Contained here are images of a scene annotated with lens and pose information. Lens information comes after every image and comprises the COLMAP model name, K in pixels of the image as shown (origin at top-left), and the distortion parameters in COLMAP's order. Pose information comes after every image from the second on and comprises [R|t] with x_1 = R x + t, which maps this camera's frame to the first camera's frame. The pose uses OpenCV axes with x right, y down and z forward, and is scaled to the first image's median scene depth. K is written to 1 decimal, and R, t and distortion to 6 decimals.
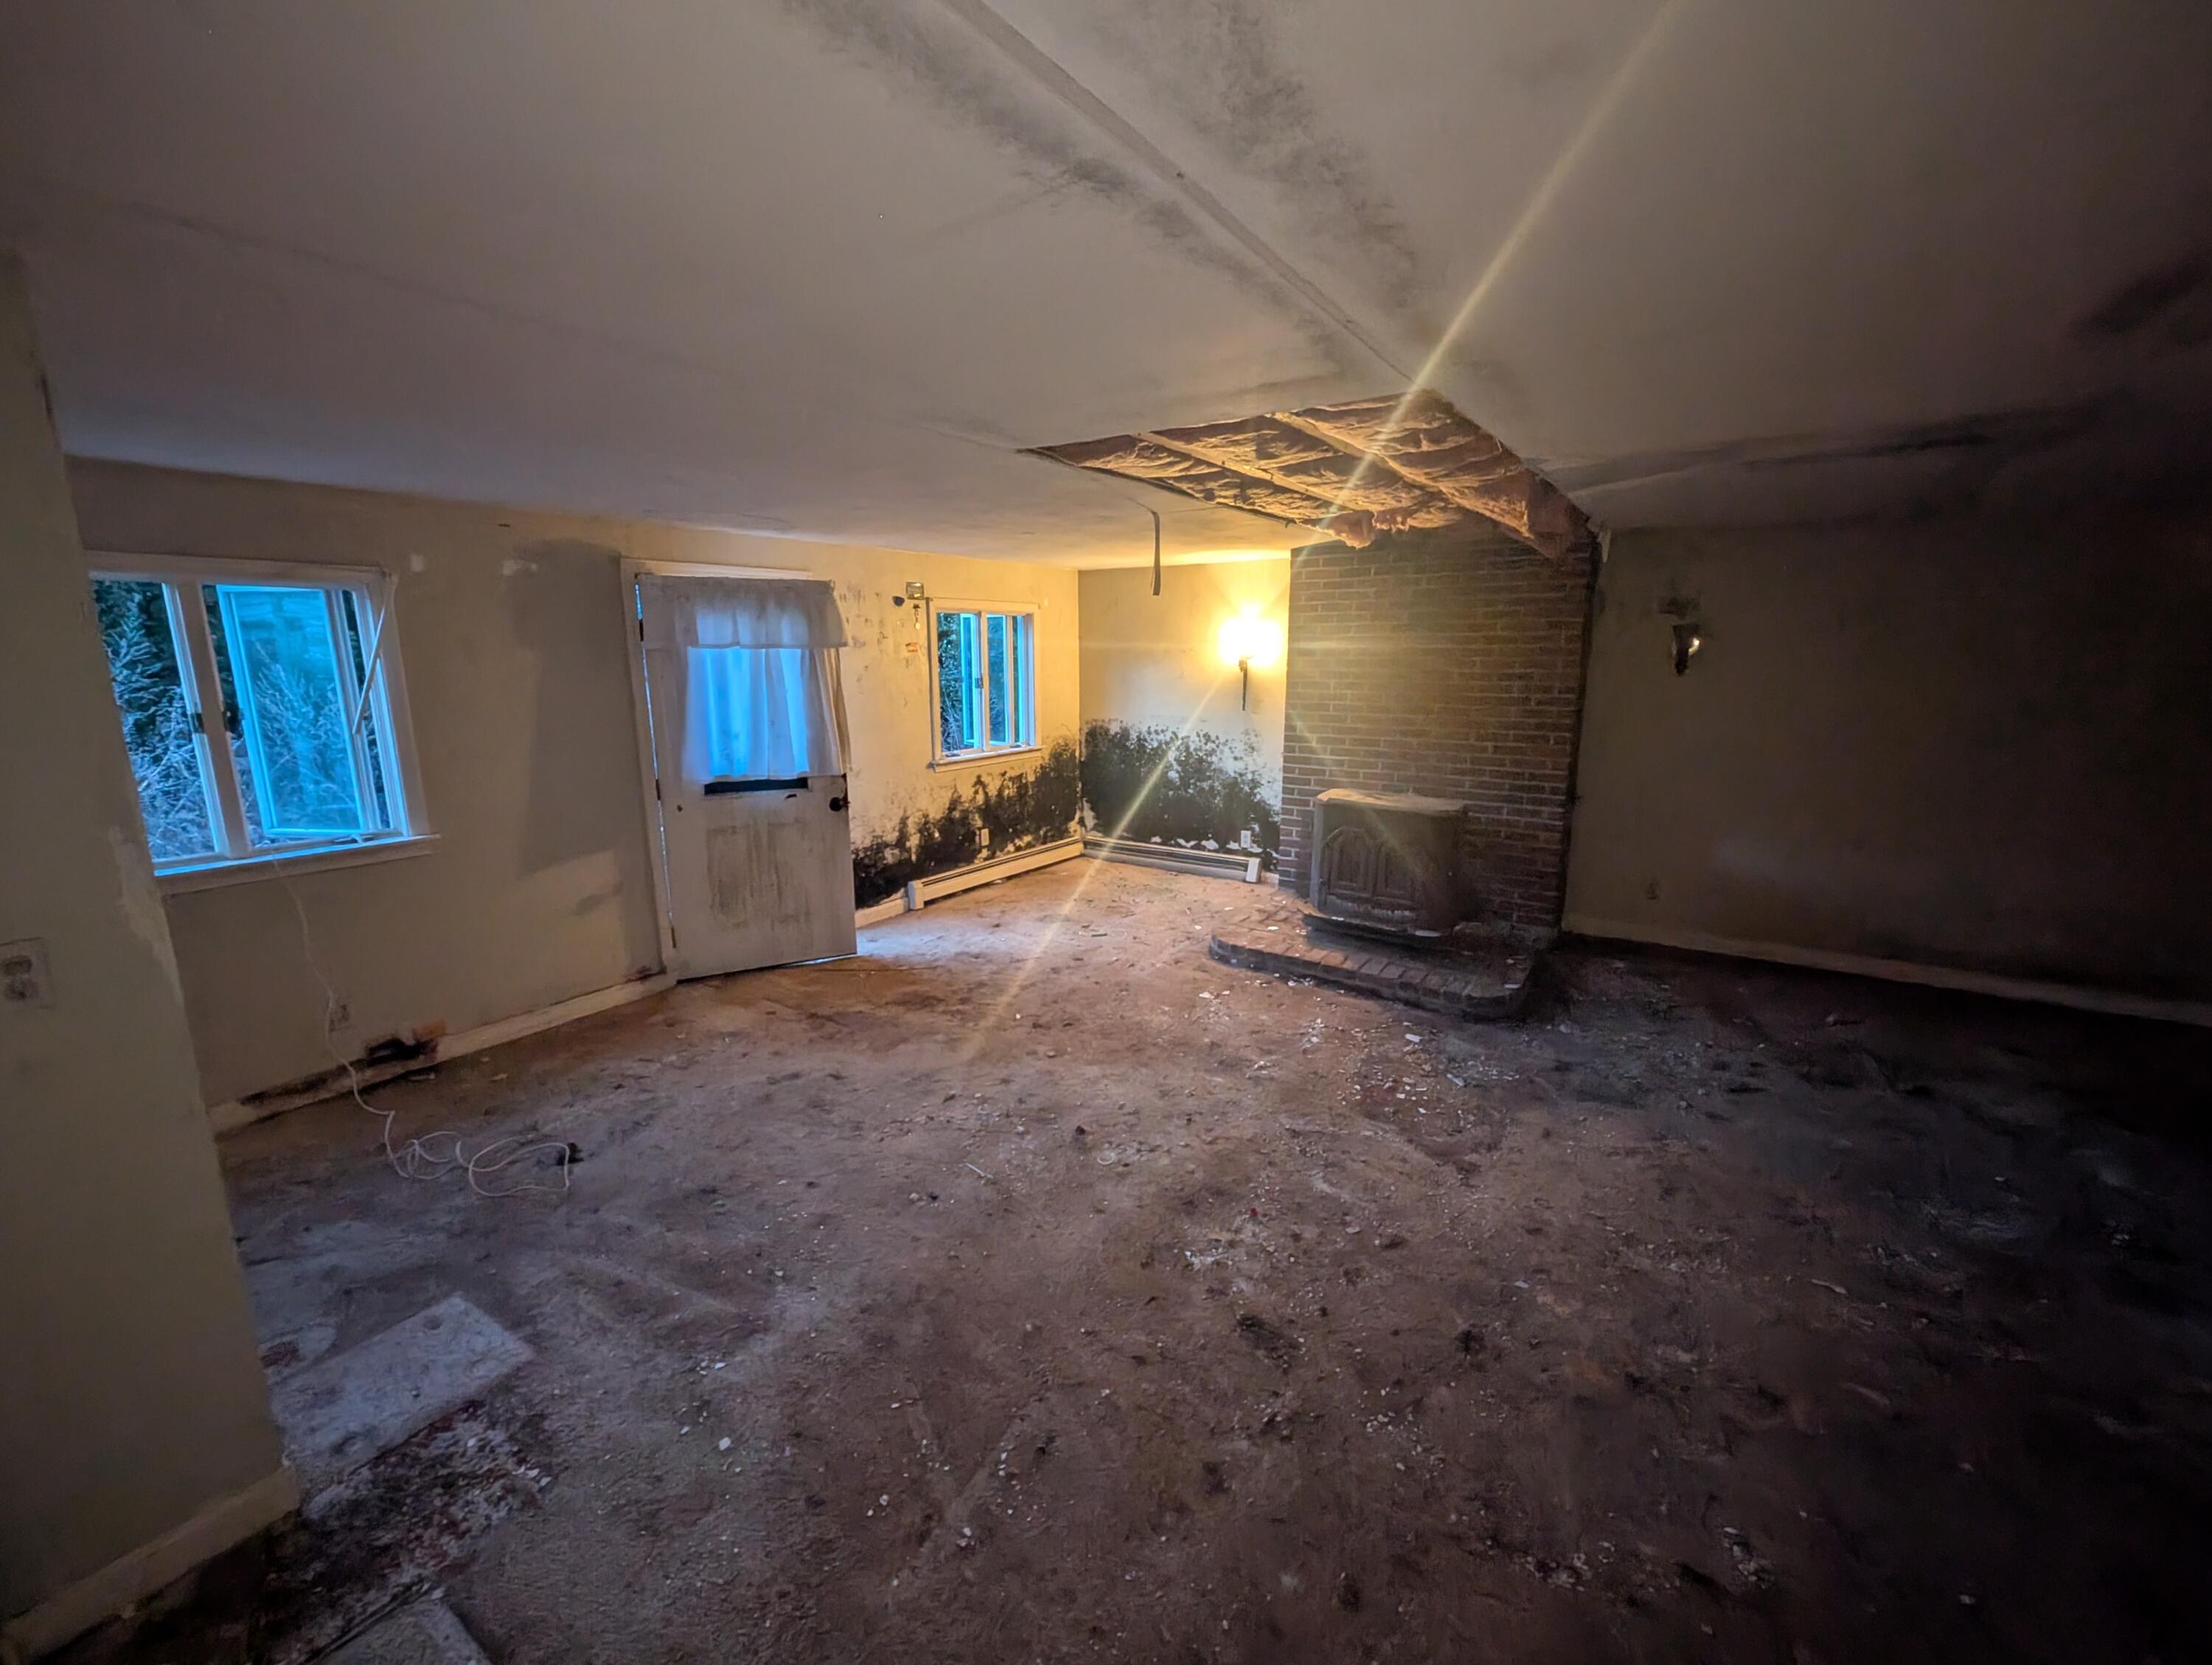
lens RADIAL K [[911.2, 0, 1110.0], [0, 911.2, 832.9], [0, 0, 1]] dist [0.001389, -0.000173]
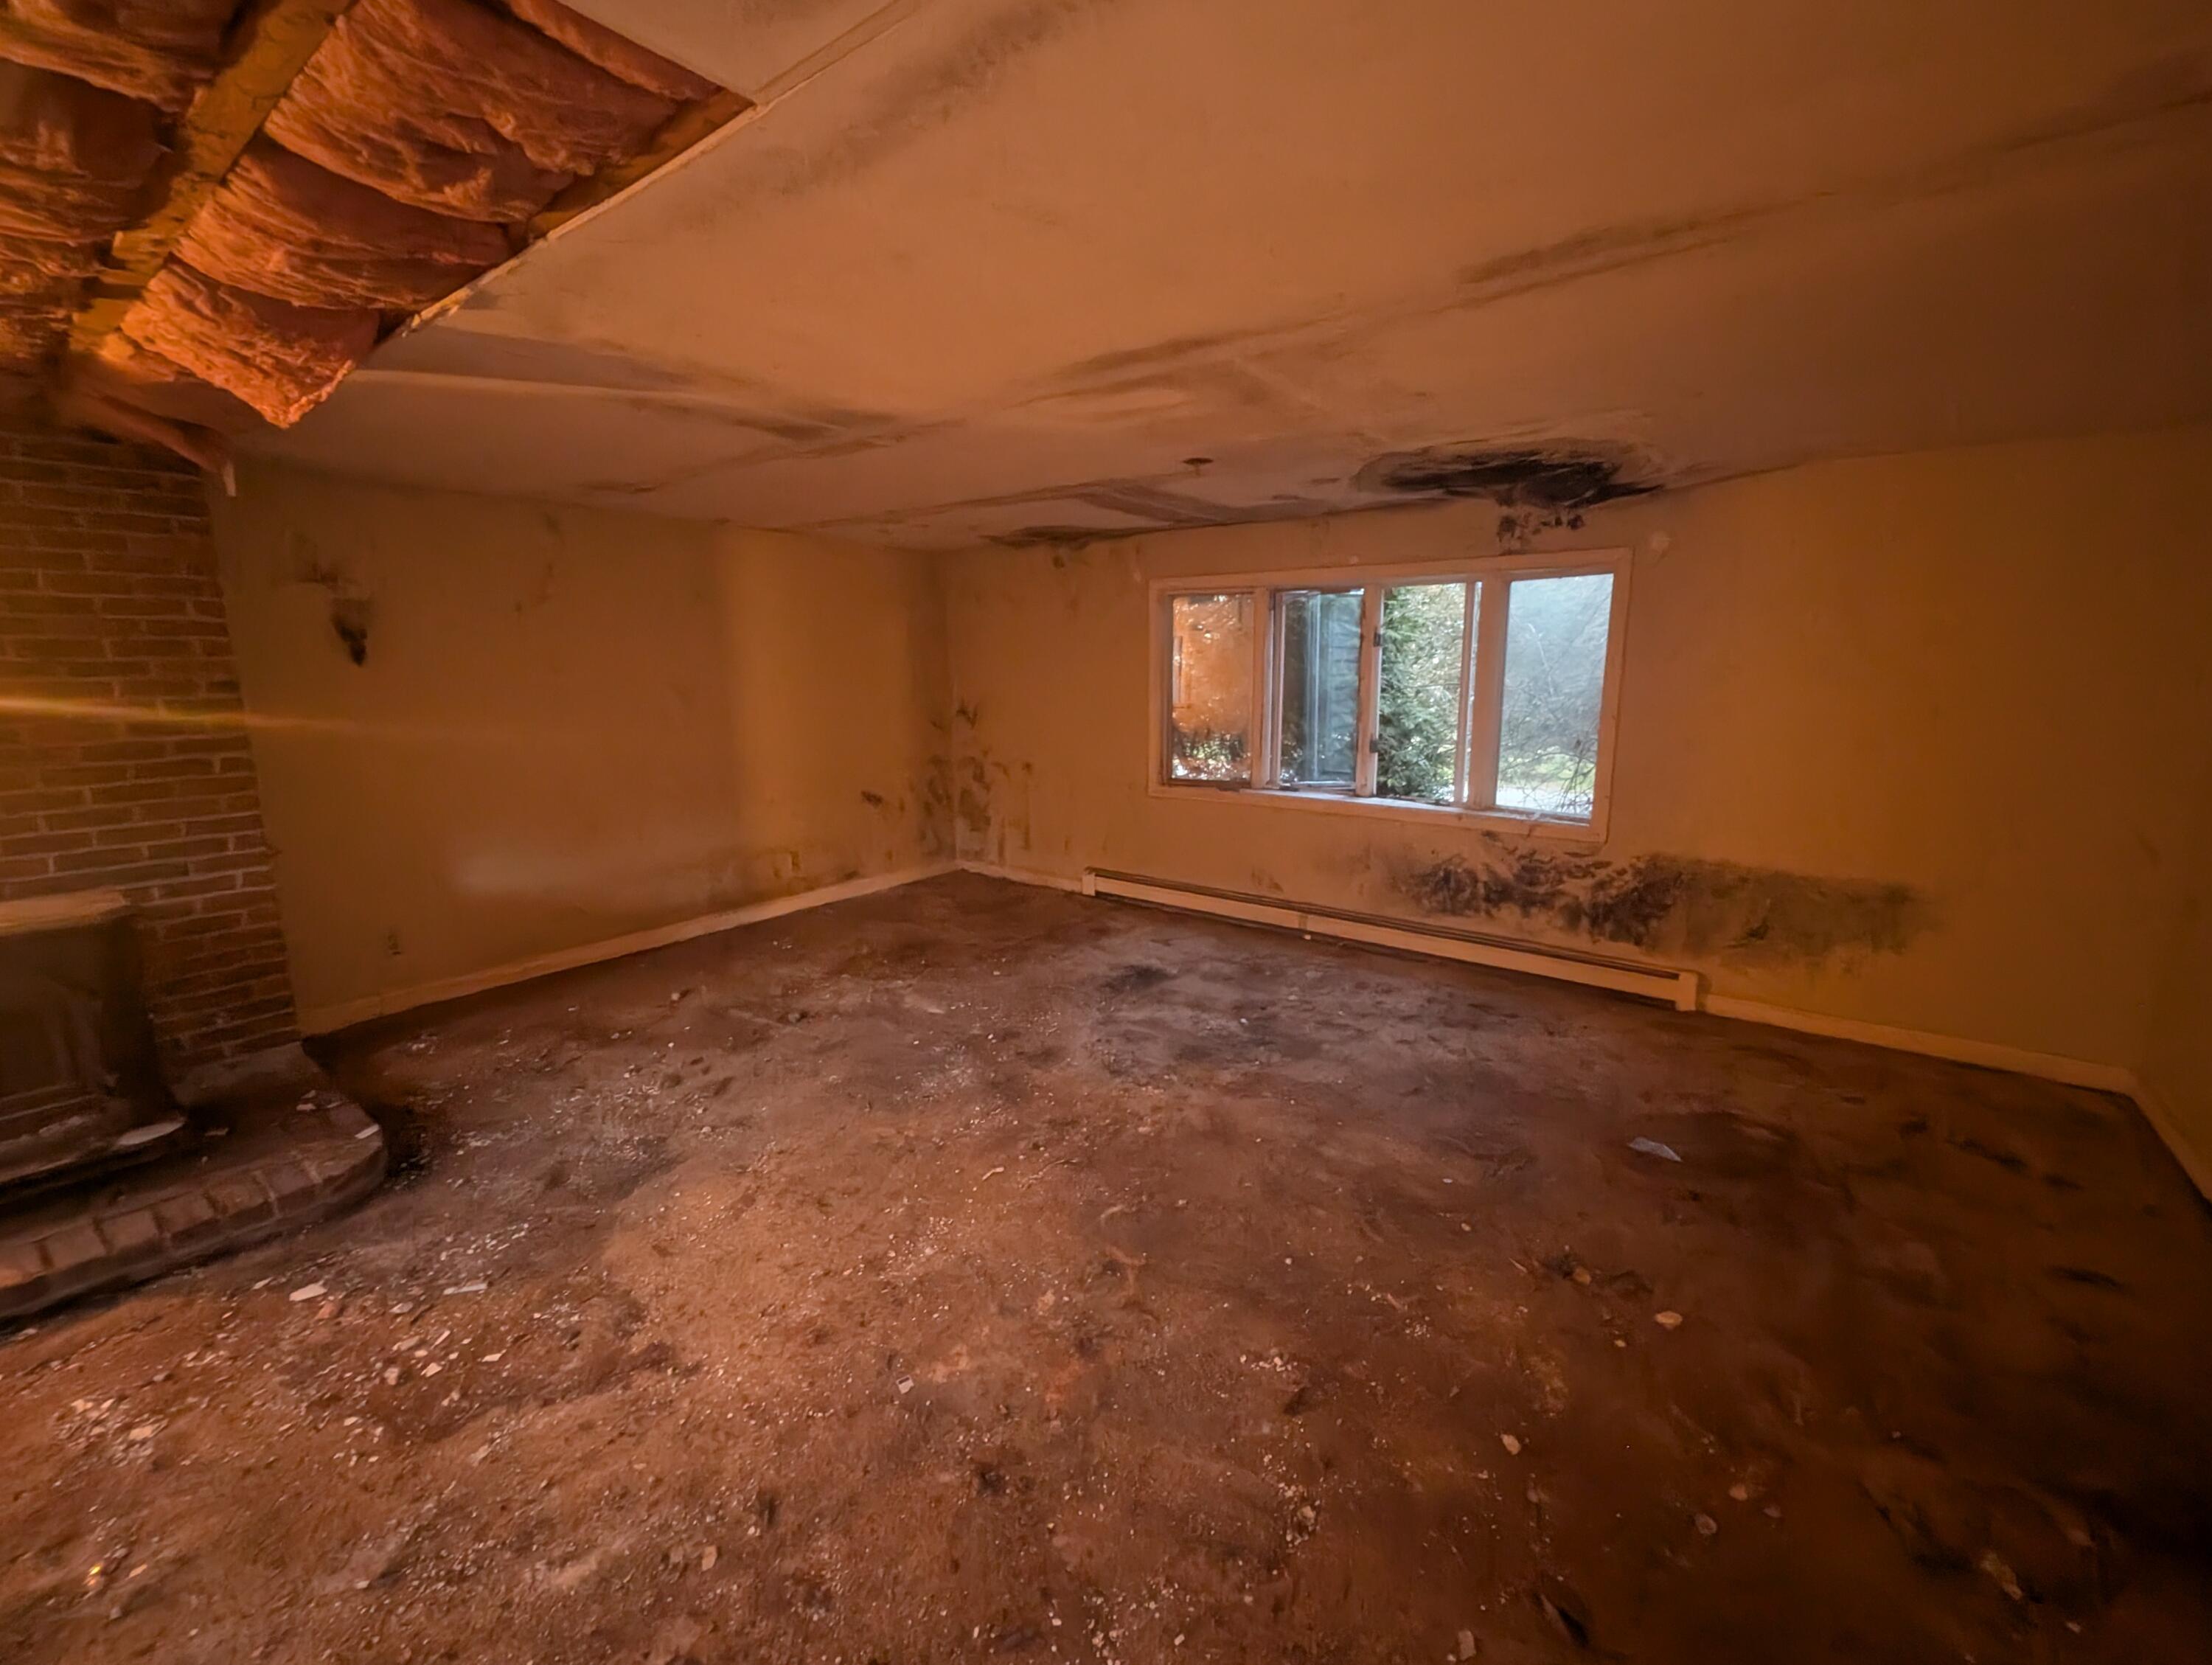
lens RADIAL K [[911.2, 0, 1111.1], [0, 911.2, 831.7], [0, 0, 1]] dist [0.001389, -0.000173]
pose [[0.053291, -0.183784, 0.981521, -0.156406], [0.203241, 0.964340, 0.169532, -0.049697], [-0.977677, 0.190451, 0.088743, 0.436308]]
